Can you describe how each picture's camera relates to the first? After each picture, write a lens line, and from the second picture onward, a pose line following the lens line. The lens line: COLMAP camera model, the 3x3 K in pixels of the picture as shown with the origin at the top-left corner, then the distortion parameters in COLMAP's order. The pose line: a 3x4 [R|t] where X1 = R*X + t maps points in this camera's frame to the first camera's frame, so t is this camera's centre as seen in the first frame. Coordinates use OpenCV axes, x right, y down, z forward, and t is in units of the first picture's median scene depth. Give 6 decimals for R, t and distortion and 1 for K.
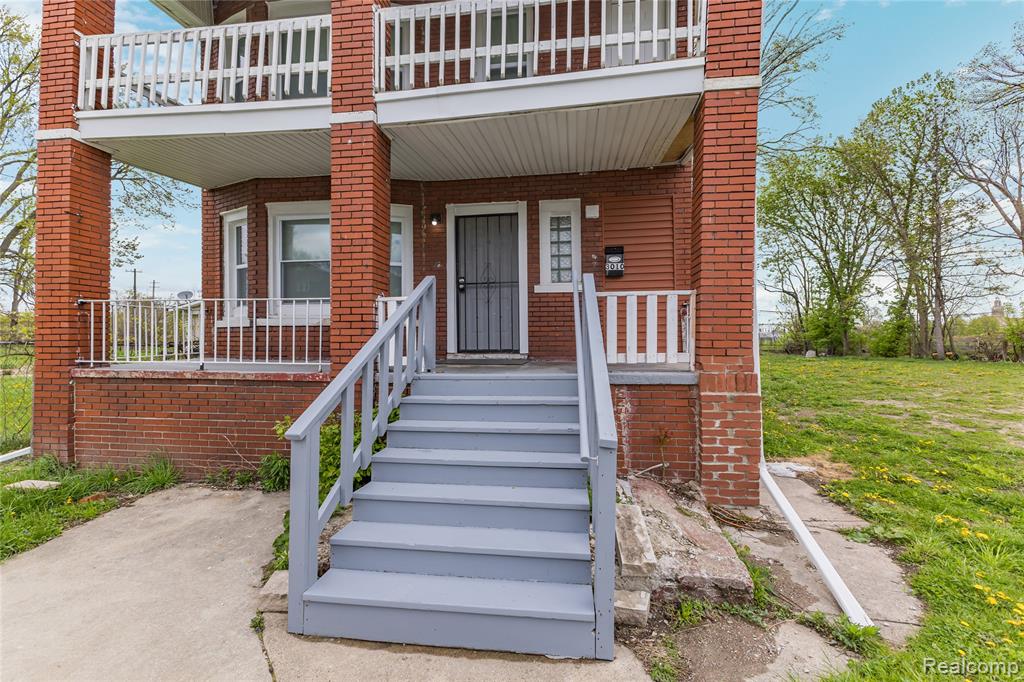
lens RADIAL K [[449.0, 0, 507.9], [0, 449.0, 345.1], [0, 0, 1]] dist [0.015688, -0.002619]
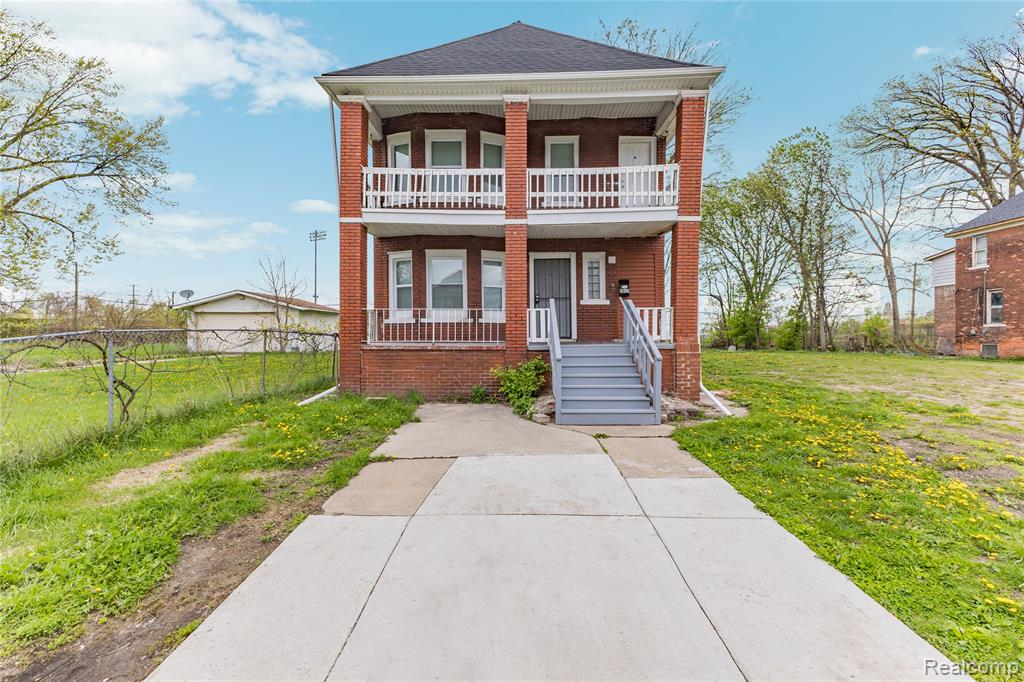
lens RADIAL K [[449.0, 0, 525.9], [0, 449.0, 348.2], [0, 0, 1]] dist [0.015688, -0.002619]
pose [[0.987597, -0.005103, 0.156924, -0.416785], [0.003499, 0.999939, 0.010498, 0.035095], [-0.156968, -0.009819, 0.987555, -0.692183]]
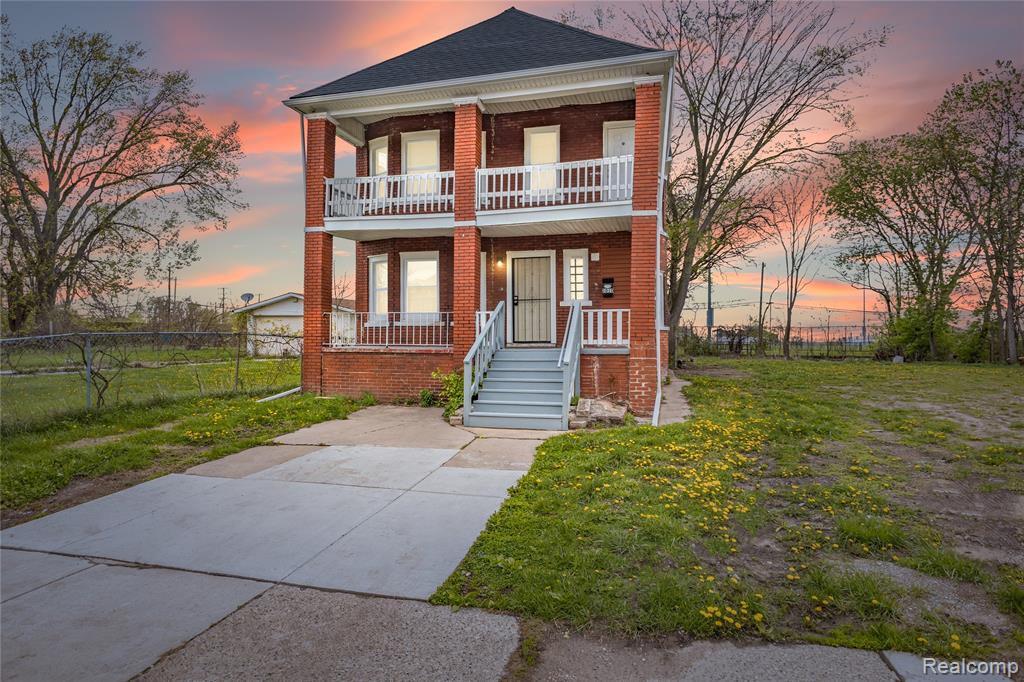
lens RADIAL K [[547.5, 0, 530.5], [0, 547.5, 353.3], [0, 0, 1]] dist [-0.007790, 0.001351]
pose [[0.998390, 0.005239, -0.056479, 0.062973], [-0.004966, 0.999975, 0.004974, 0.044189], [0.056504, -0.004685, 0.998391, -0.966304]]
